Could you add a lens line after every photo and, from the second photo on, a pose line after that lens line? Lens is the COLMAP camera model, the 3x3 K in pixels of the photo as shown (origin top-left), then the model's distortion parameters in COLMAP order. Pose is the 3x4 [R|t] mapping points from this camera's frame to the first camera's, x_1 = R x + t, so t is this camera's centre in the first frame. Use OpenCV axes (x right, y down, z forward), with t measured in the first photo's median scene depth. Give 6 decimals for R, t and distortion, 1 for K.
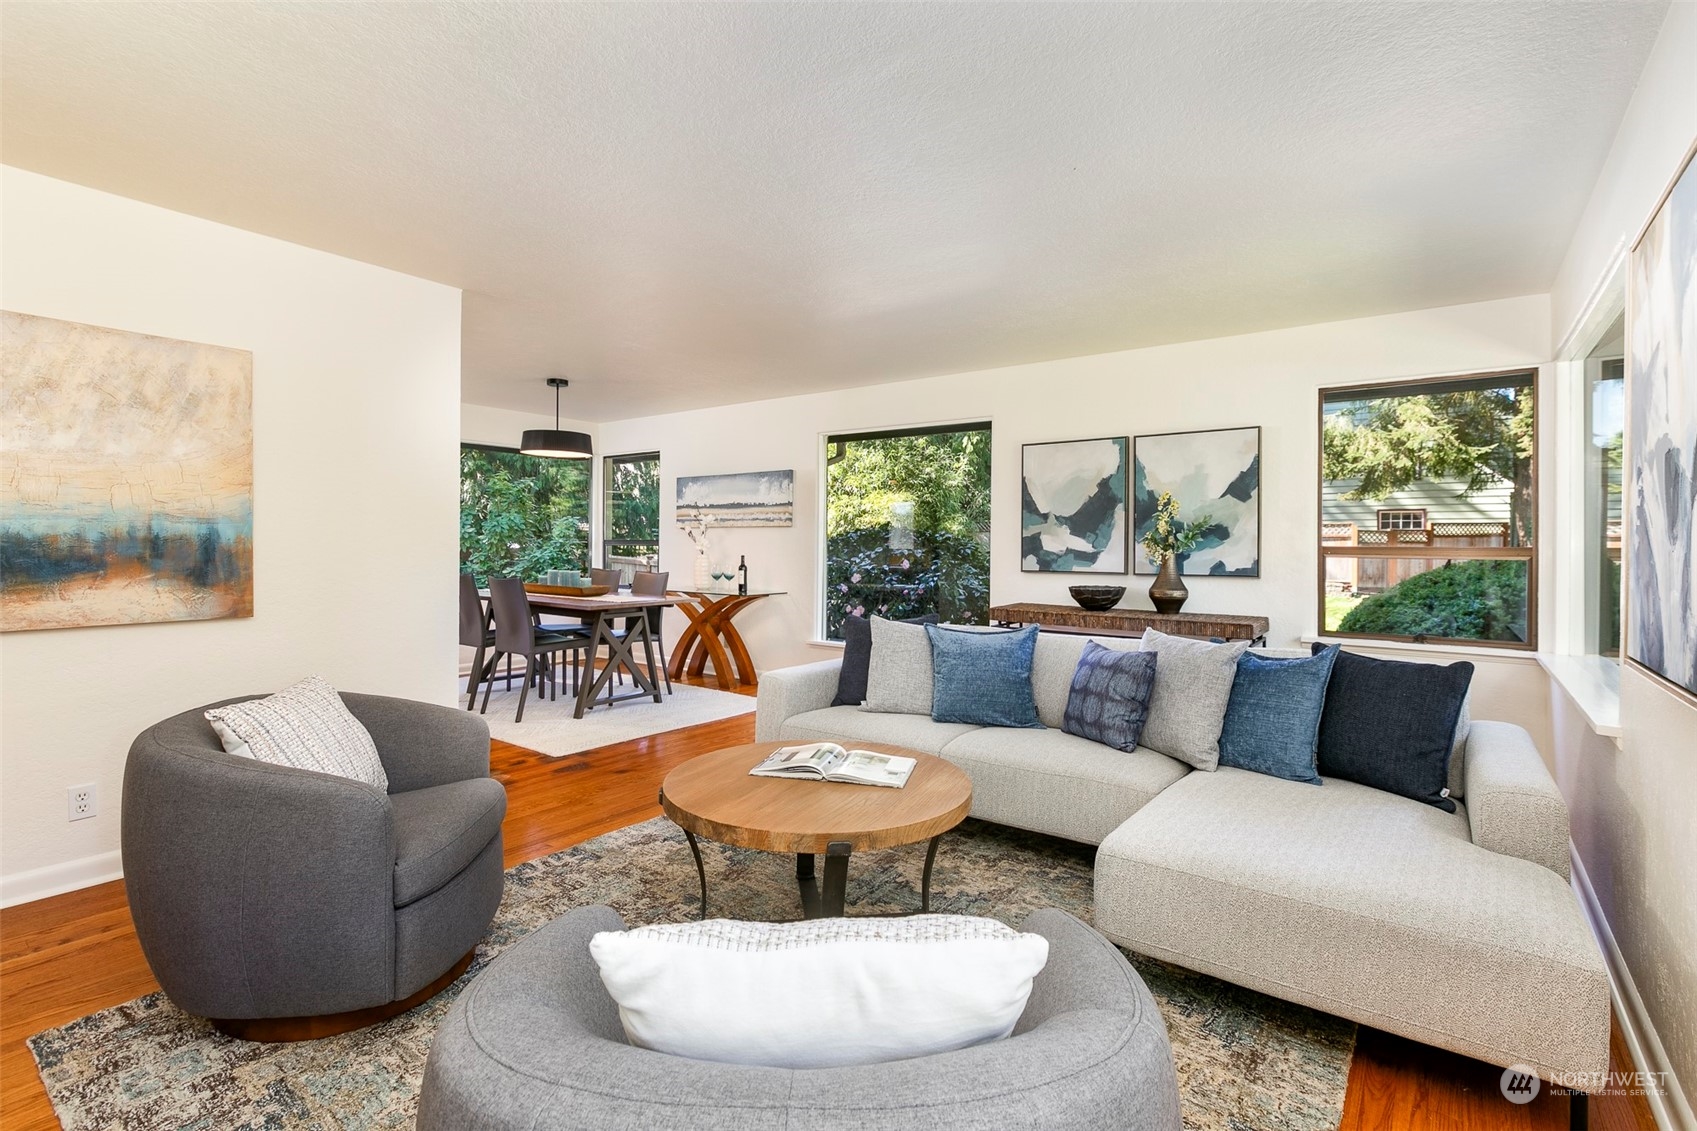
lens RADIAL K [[773.5, 0, 843.3], [0, 773.5, 554.8], [0, 0, 1]] dist [-0.001794, -0.000516]
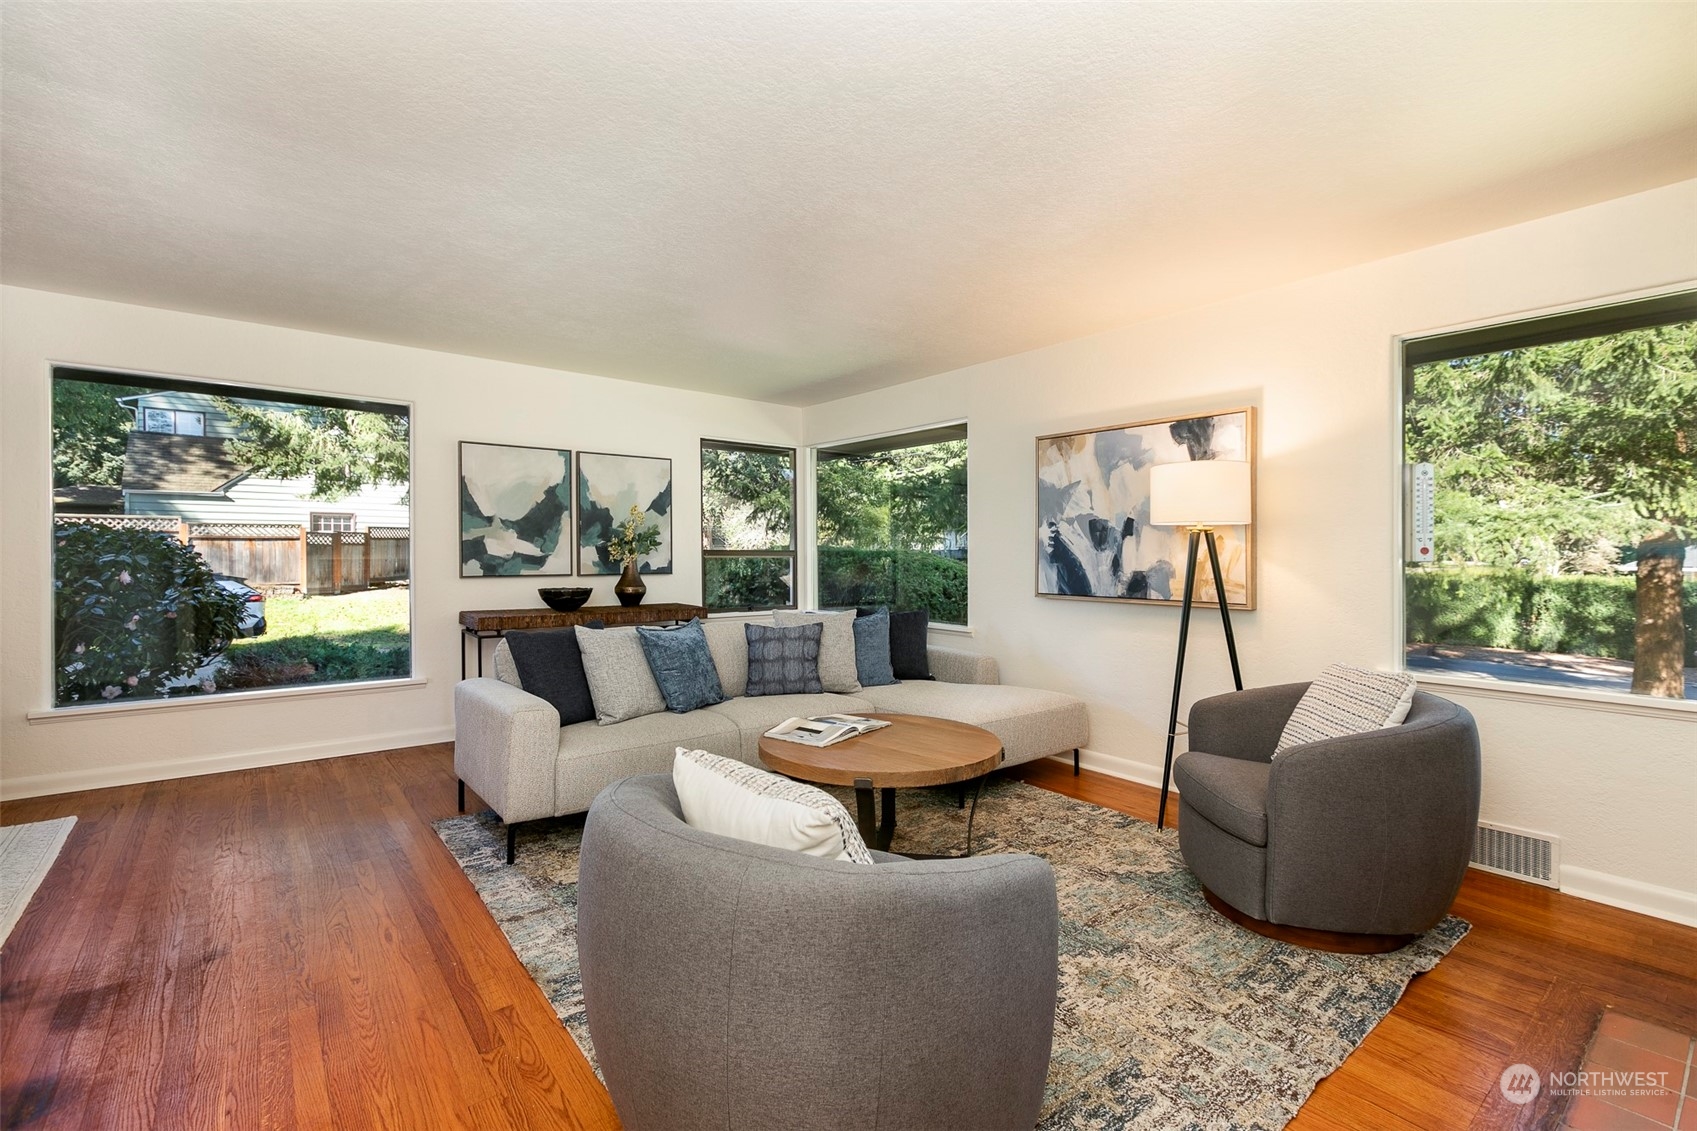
lens RADIAL K [[773.5, 0, 843.3], [0, 773.5, 554.8], [0, 0, 1]] dist [-0.001794, -0.000516]
pose [[0.244503, -0.009732, 0.969600, -0.628522], [0.010492, 0.999918, 0.007390, -0.008764], [-0.969592, 0.008366, 0.244584, 0.369299]]
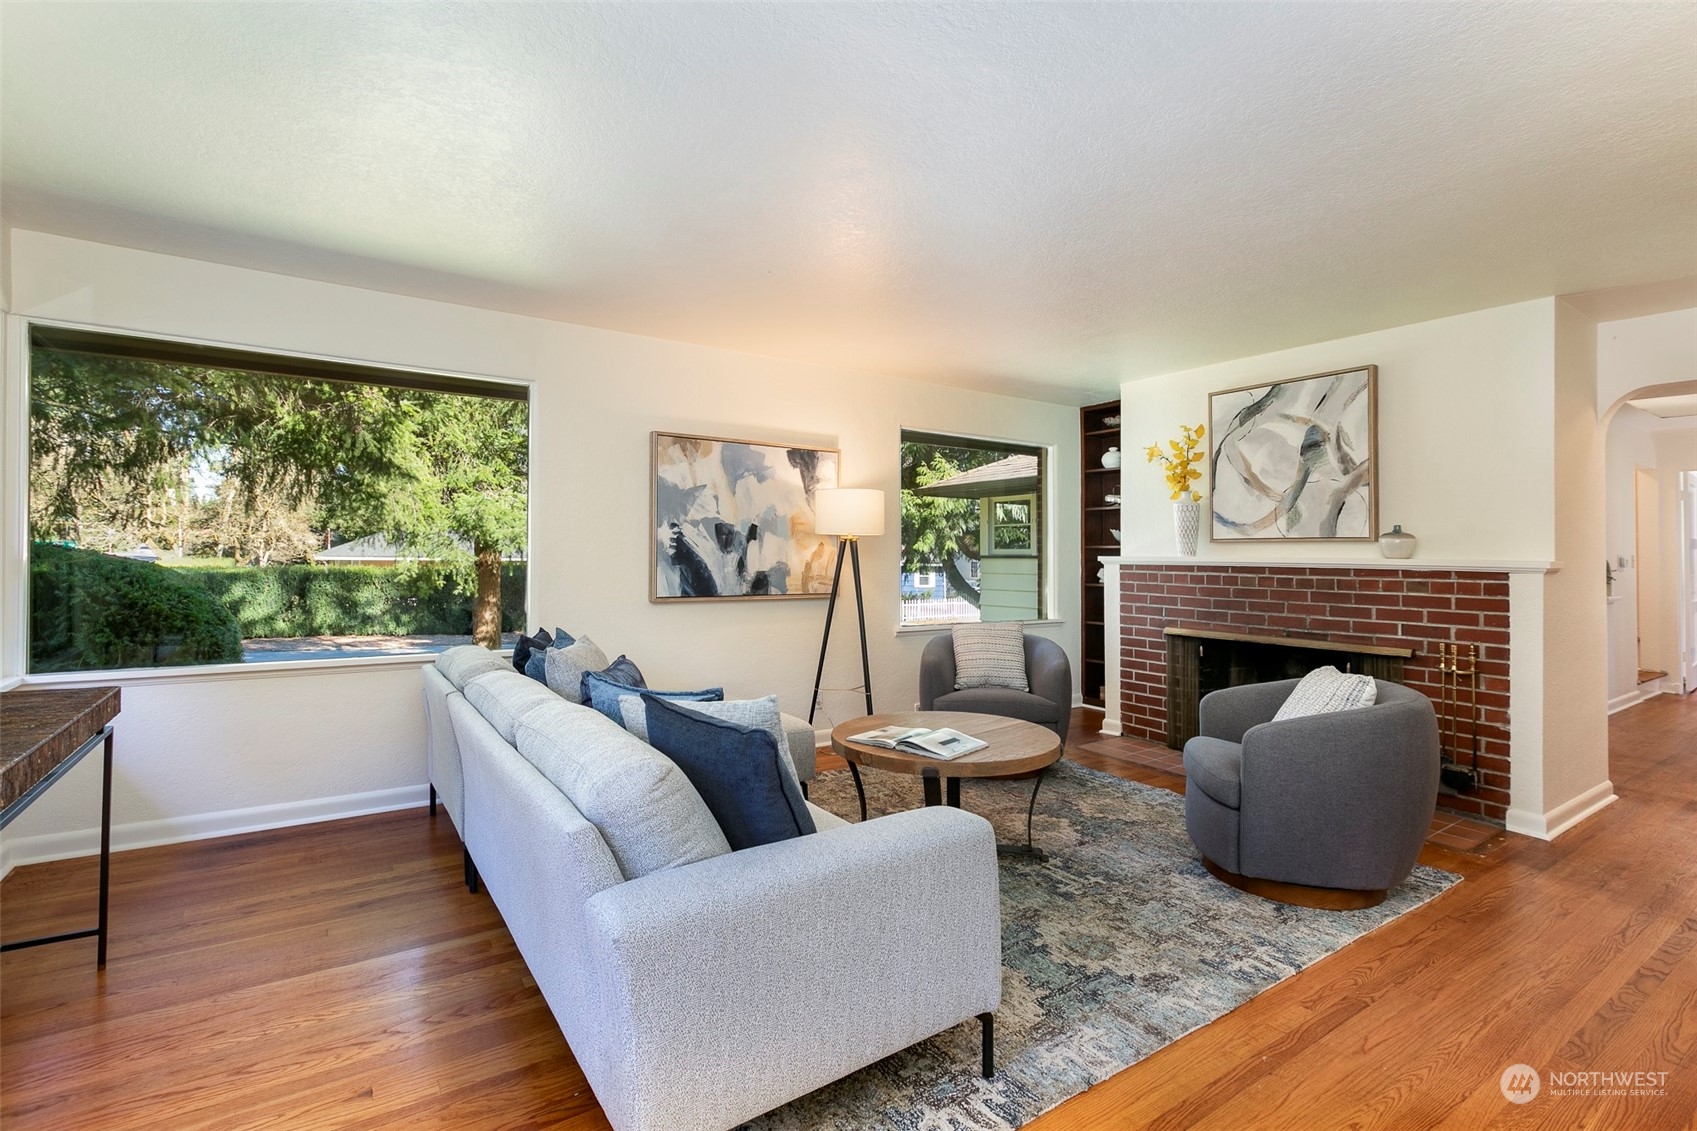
lens RADIAL K [[790.1, 0, 873.1], [0, 790.1, 527.8], [0, 0, 1]] dist [-0.000325, -0.000009]
pose [[-0.957267, -0.010438, 0.289017, -0.140194], [-0.015806, 0.999743, -0.016243, -0.021883], [-0.288773, -0.020117, -0.957186, 1.192621]]
